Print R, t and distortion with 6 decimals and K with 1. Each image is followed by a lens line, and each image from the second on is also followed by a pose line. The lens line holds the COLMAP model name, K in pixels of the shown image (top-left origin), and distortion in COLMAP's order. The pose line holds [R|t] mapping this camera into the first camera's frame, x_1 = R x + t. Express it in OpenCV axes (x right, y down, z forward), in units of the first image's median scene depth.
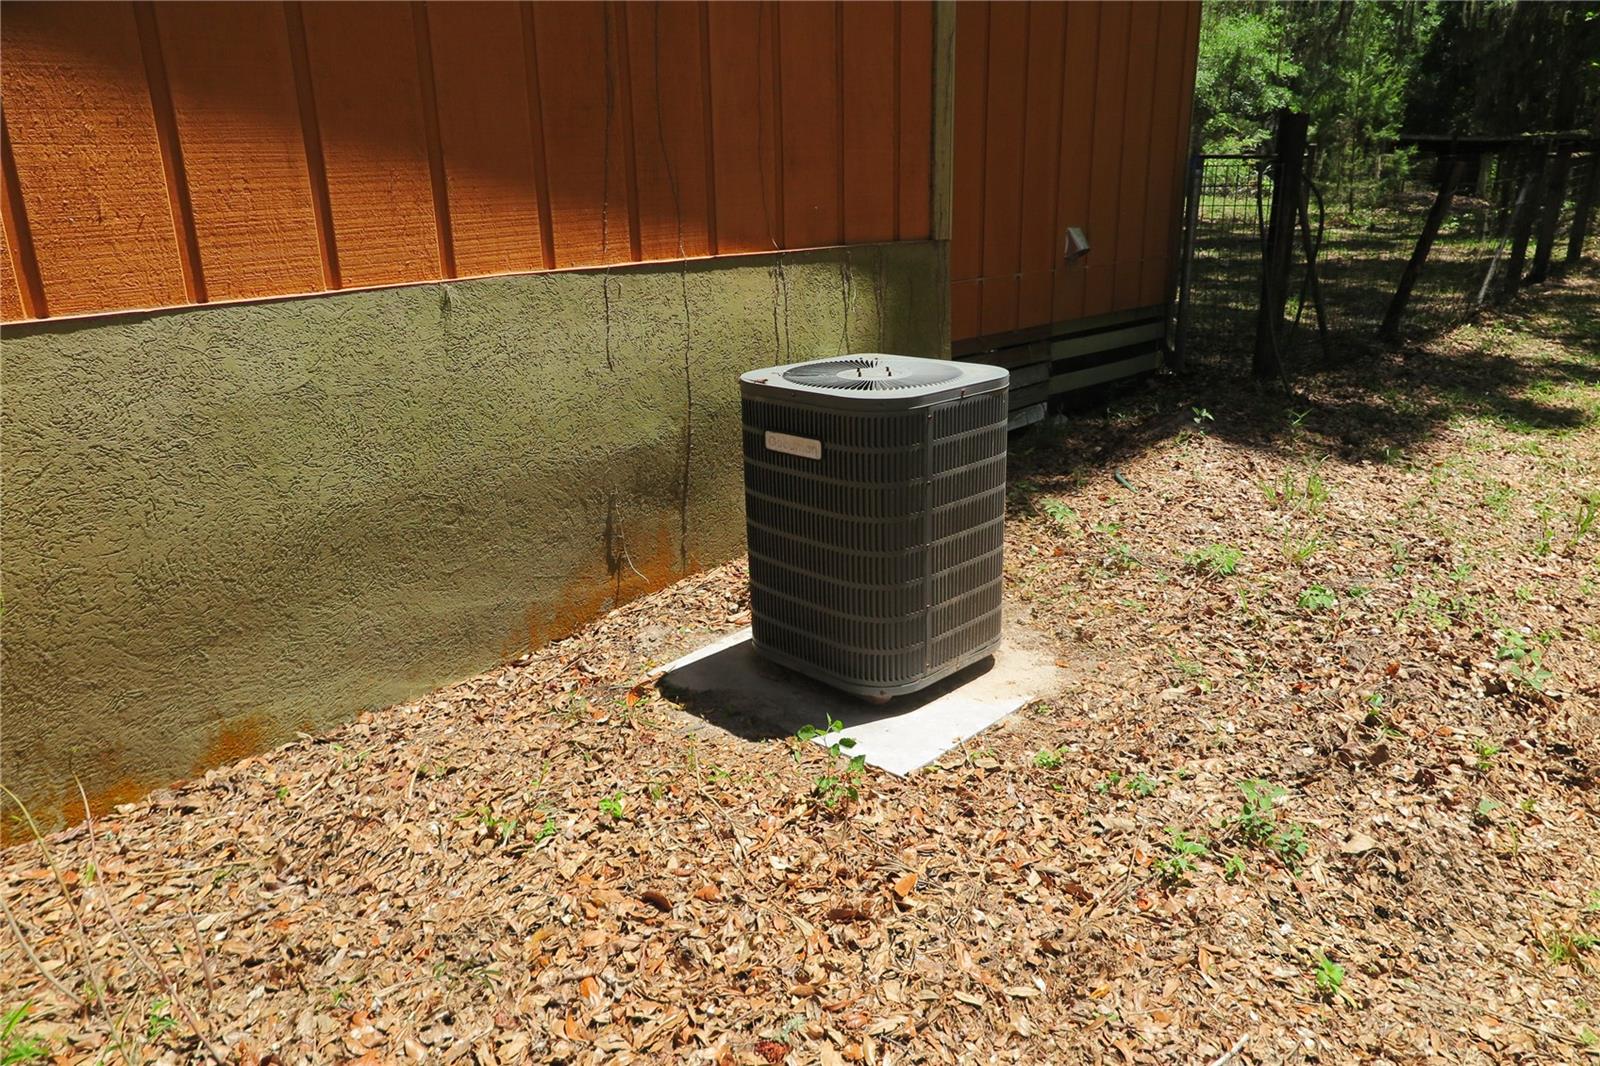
lens RADIAL K [[1178.0, 0, 804.6], [0, 1178.0, 531.1], [0, 0, 1]] dist [-0.000619, 0.000669]
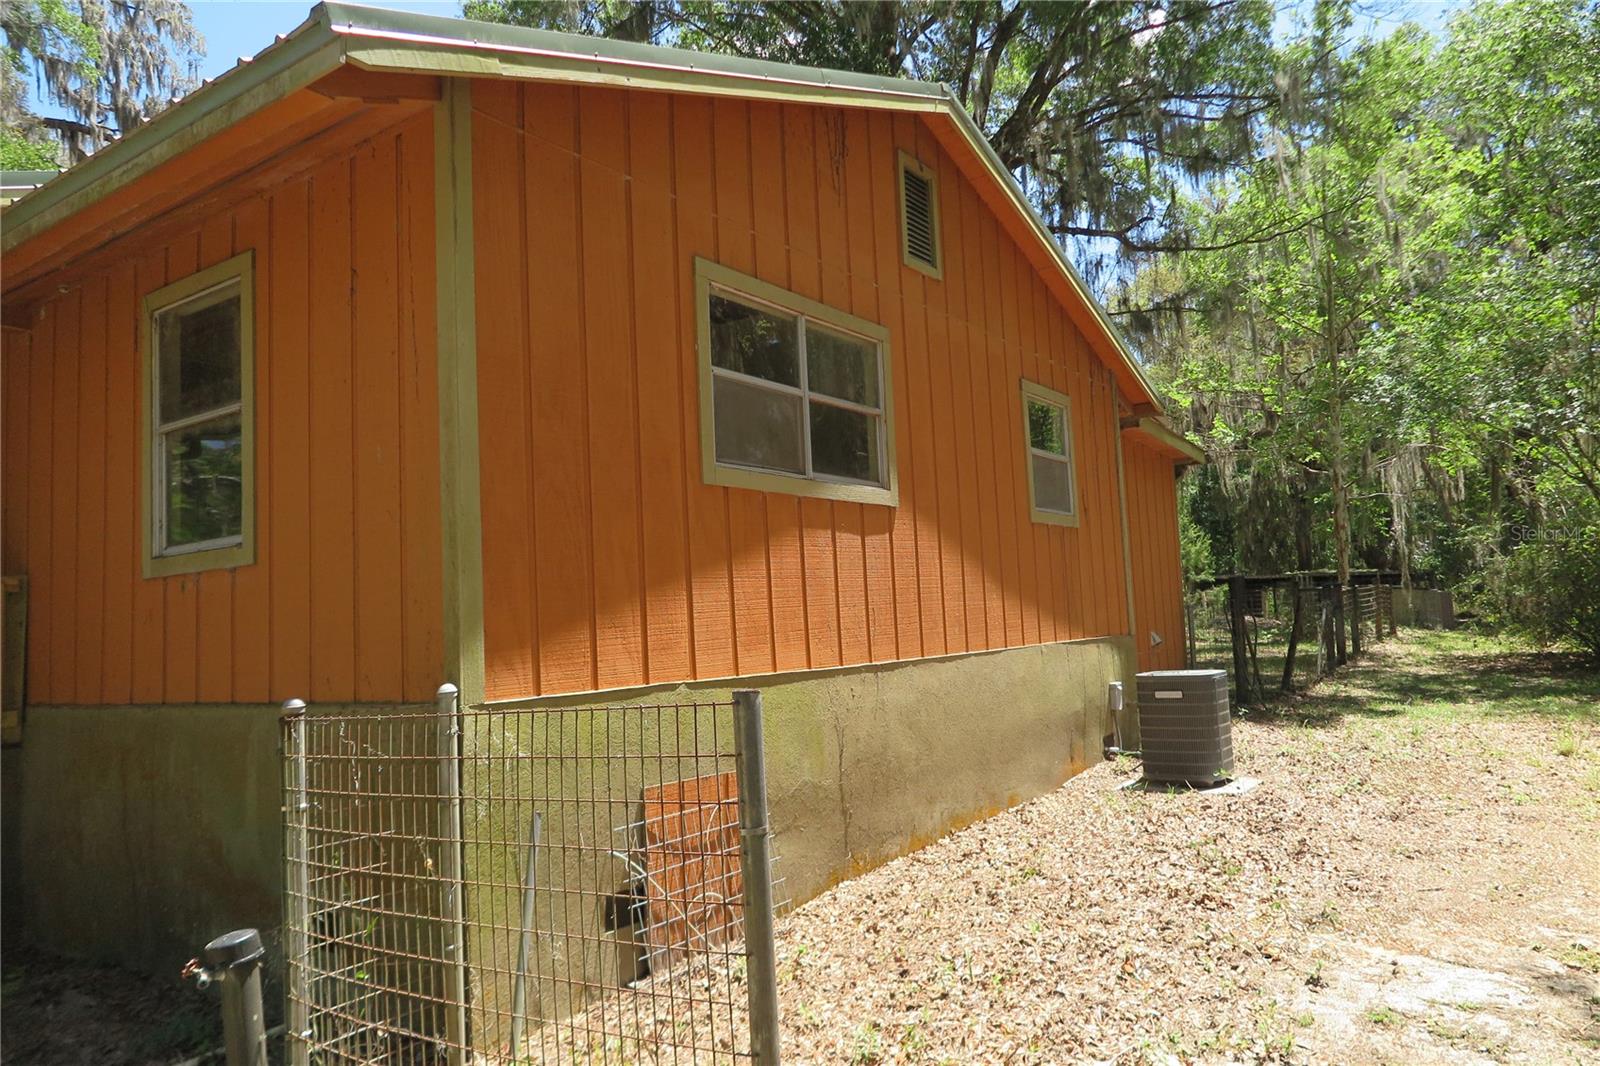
lens RADIAL K [[1178.0, 0, 804.6], [0, 1178.0, 531.1], [0, 0, 1]] dist [-0.000619, 0.000669]
pose [[0.987466, -0.010613, 0.157473, -0.525249], [0.066097, 0.933838, -0.351536, 0.199402], [-0.143324, 0.357539, 0.922835, -0.663973]]
